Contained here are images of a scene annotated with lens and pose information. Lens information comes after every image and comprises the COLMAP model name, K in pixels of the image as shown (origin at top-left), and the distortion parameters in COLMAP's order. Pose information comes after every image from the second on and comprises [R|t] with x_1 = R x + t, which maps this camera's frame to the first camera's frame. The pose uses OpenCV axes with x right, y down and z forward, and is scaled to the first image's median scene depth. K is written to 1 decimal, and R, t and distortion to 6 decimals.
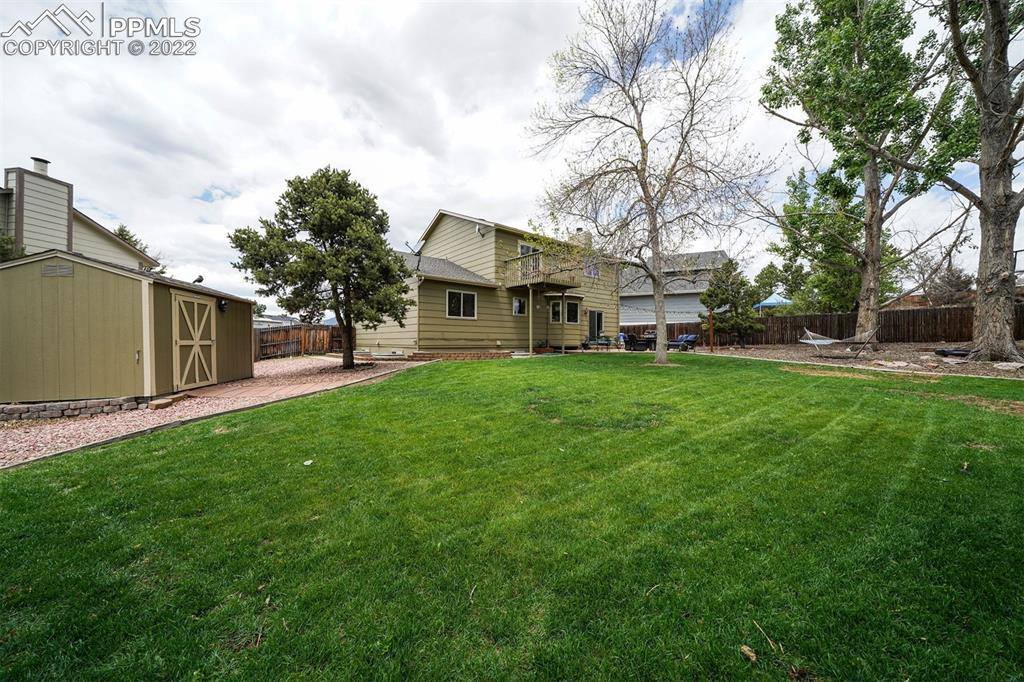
lens RADIAL K [[349.4, 0, 512.0], [0, 349.4, 341.0], [0, 0, 1]] dist [0.008929, 0.000037]
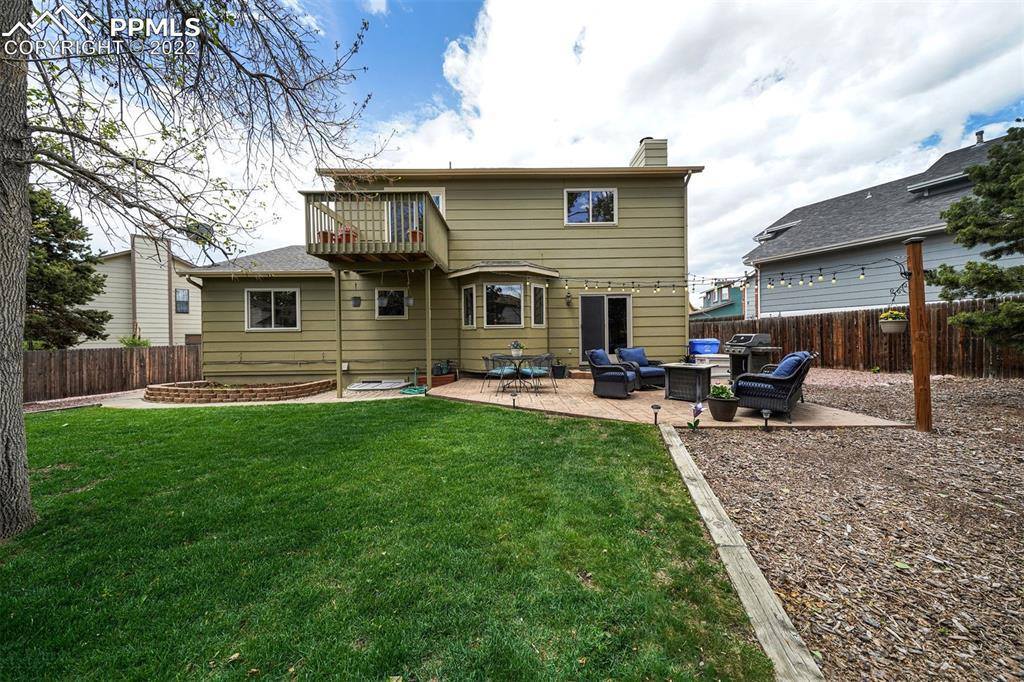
lens RADIAL K [[348.2, 0, 509.8], [0, 348.2, 339.5], [0, 0, 1]] dist [0.000517, 0.000013]
pose [[0.787576, -0.010238, -0.616133, 0.598863], [0.012715, 0.999919, -0.000363, -0.040468], [0.616087, -0.007548, 0.787642, 0.741395]]
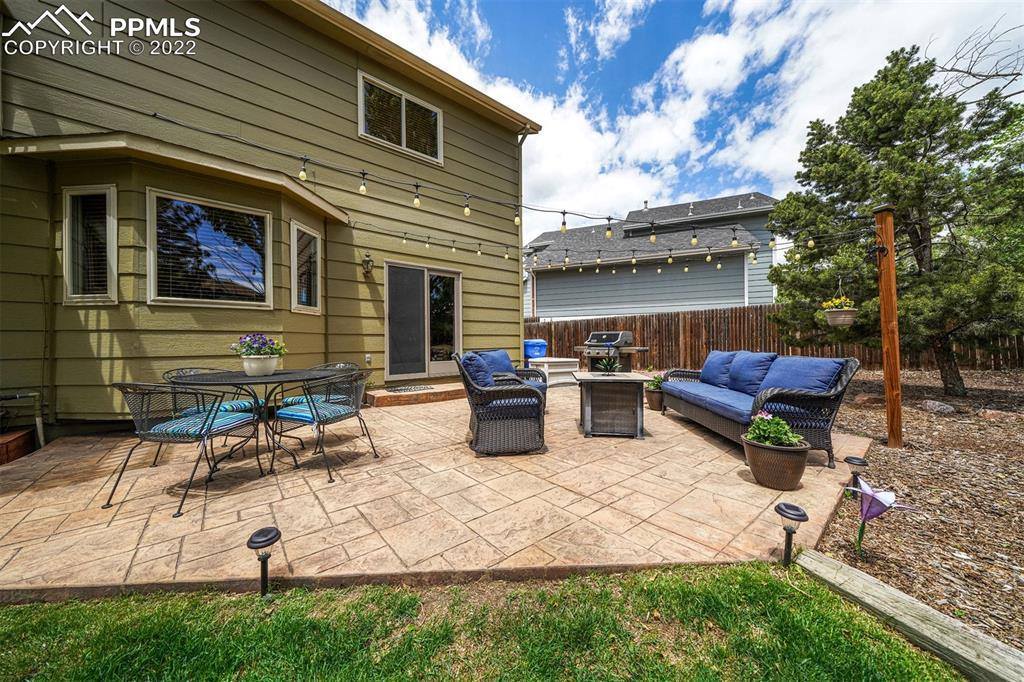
lens RADIAL K [[349.4, 0, 512.0], [0, 349.4, 341.0], [0, 0, 1]] dist [0.008929, 0.000037]
pose [[0.999754, -0.010529, 0.019533, 0.429230], [0.010637, 0.999929, -0.005389, -0.031894], [-0.019475, 0.005596, 0.999795, 0.950762]]
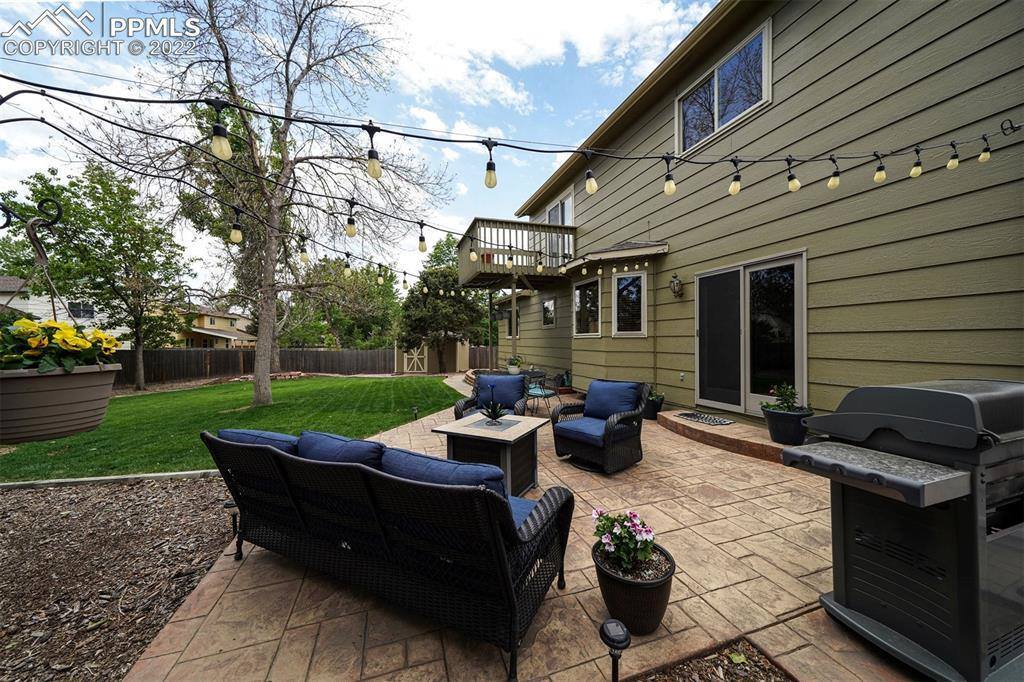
lens RADIAL K [[348.2, 0, 509.8], [0, 348.2, 339.5], [0, 0, 1]] dist [0.000517, 0.000013]
pose [[-0.353515, 0.003161, -0.935423, 0.704481], [0.011097, 0.999938, -0.000815, -0.059612], [0.935363, -0.010668, -0.353529, 1.294240]]
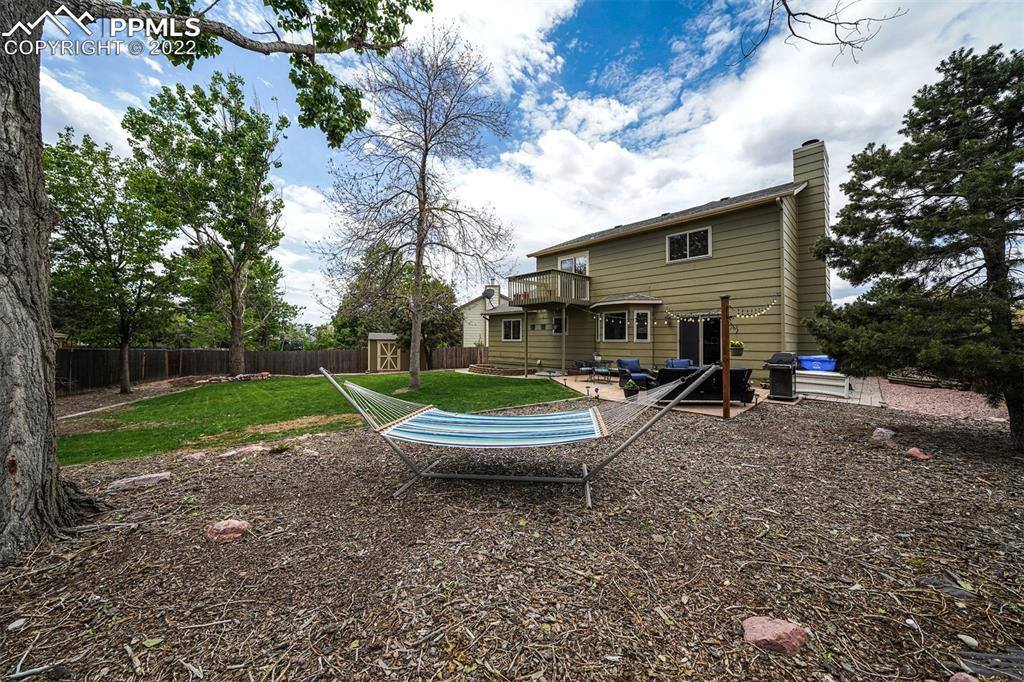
lens RADIAL K [[349.4, 0, 512.0], [0, 349.4, 341.0], [0, 0, 1]] dist [0.008929, 0.000037]
pose [[0.082268, -0.001331, -0.996609, 1.106998], [-0.002049, 0.999997, -0.001505, -0.062329], [0.996608, 0.002166, 0.082265, 0.877467]]
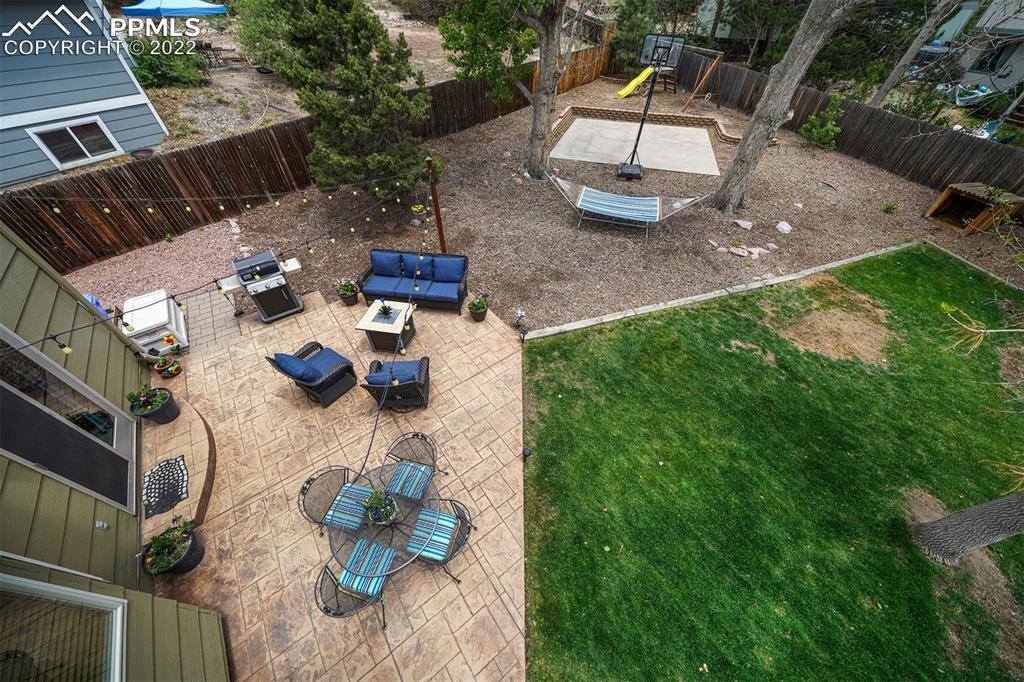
lens RADIAL K [[348.2, 0, 509.8], [0, 348.2, 339.5], [0, 0, 1]] dist [0.000517, 0.000013]
pose [[0.036631, -0.705893, 0.707371, 0.212524], [0.005608, 0.707980, 0.706210, -0.268016], [-0.999313, -0.021902, 0.029893, 1.059464]]
